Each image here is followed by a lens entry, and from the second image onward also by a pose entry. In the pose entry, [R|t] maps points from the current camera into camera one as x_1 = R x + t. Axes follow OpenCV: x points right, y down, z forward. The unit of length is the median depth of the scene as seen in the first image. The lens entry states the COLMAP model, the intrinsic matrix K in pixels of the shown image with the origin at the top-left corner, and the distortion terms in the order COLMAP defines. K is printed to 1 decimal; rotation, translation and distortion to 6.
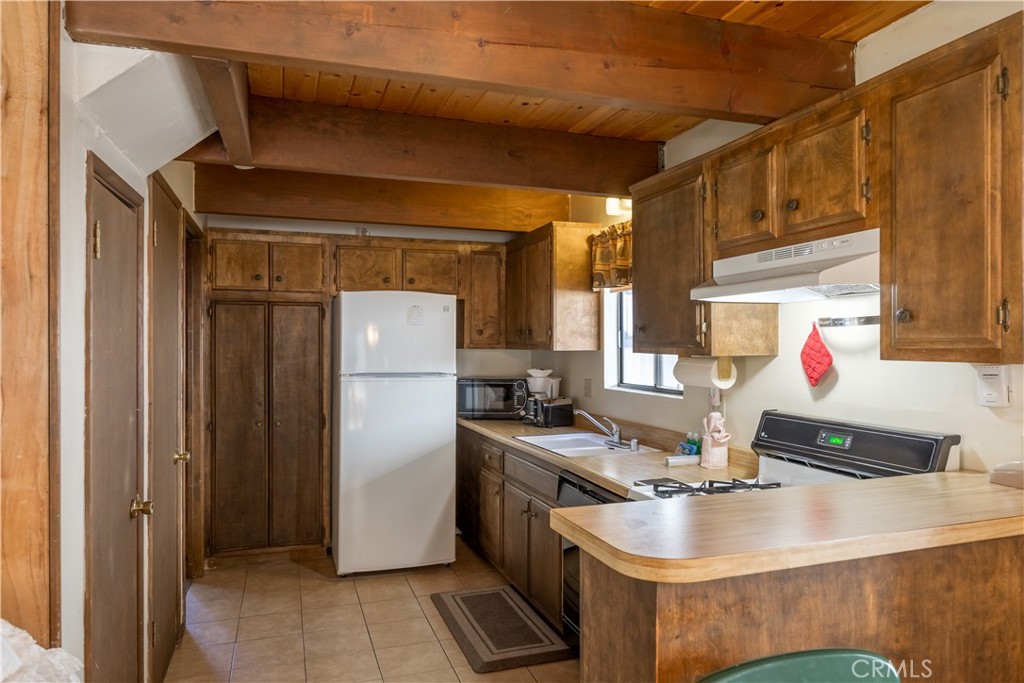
lens RADIAL K [[685.5, 0, 529.7], [0, 685.5, 342.8], [0, 0, 1]] dist [-0.004640, -0.000931]
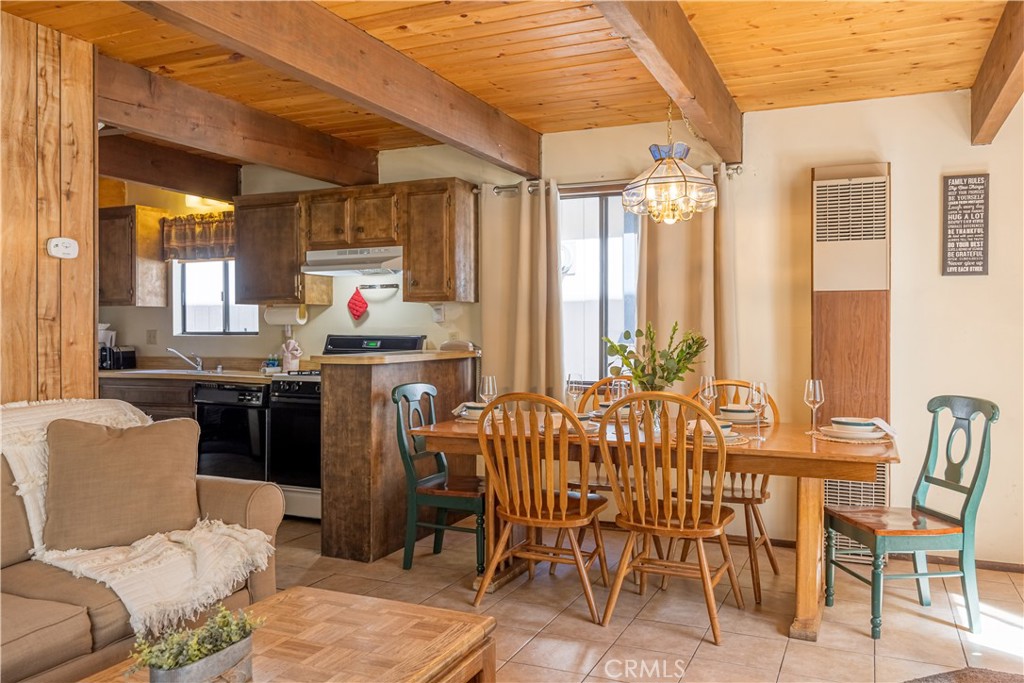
lens RADIAL K [[806.4, 0, 508.5], [0, 806.4, 333.7], [0, 0, 1]] dist [0.005892, -0.001829]
pose [[0.695550, -0.003335, 0.718470, -0.666878], [-0.000604, 0.999986, 0.005227, 0.064930], [-0.718477, -0.004069, 0.695539, -0.648607]]
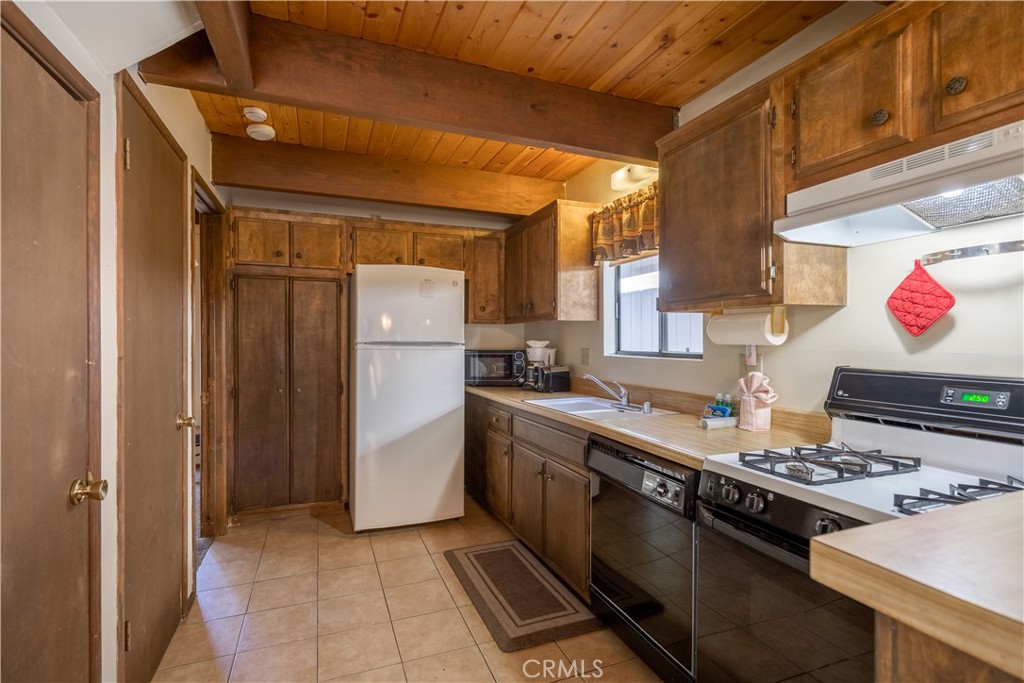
lens RADIAL K [[478.9, 0, 509.1], [0, 478.9, 342.6], [0, 0, 1]] dist [0.000020, -0.000034]
pose [[0.999396, 0.000180, 0.034746, -0.079175], [-0.000435, 0.999973, 0.007335, 0.048384], [-0.034744, -0.007346, 0.999369, 0.300662]]
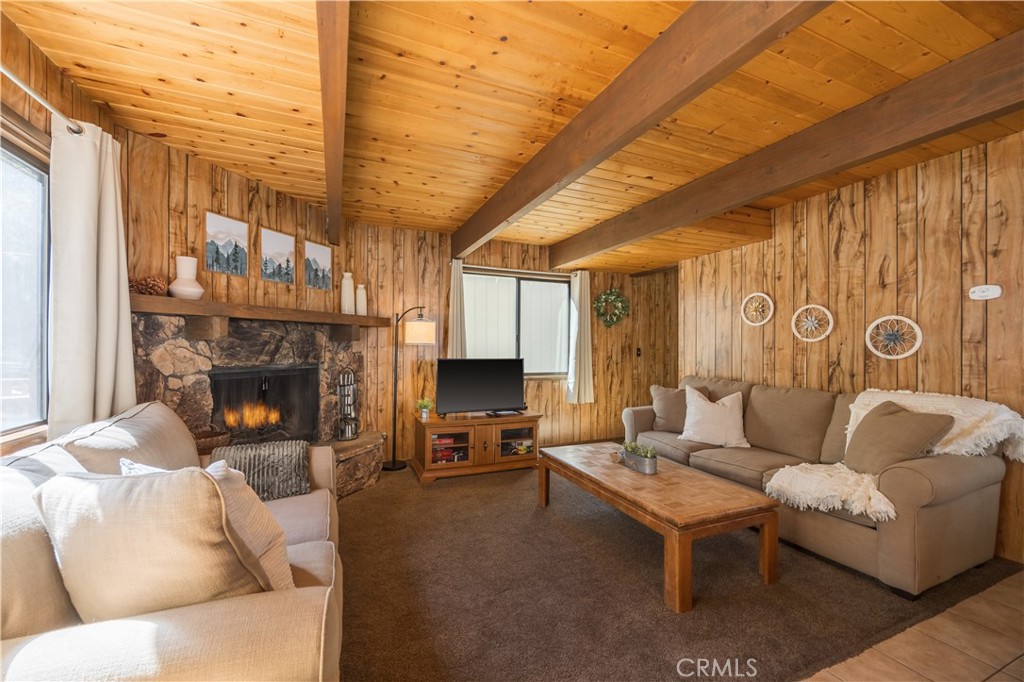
lens RADIAL K [[398.3, 0, 496.6], [0, 398.3, 346.0], [0, 0, 1]] dist [0.001307, 0.000279]
pose [[0.040599, -0.002580, -0.999172, 0.311087], [-0.002540, 0.999993, -0.002685, 0.063910], [0.999172, 0.002647, 0.040593, -0.458521]]
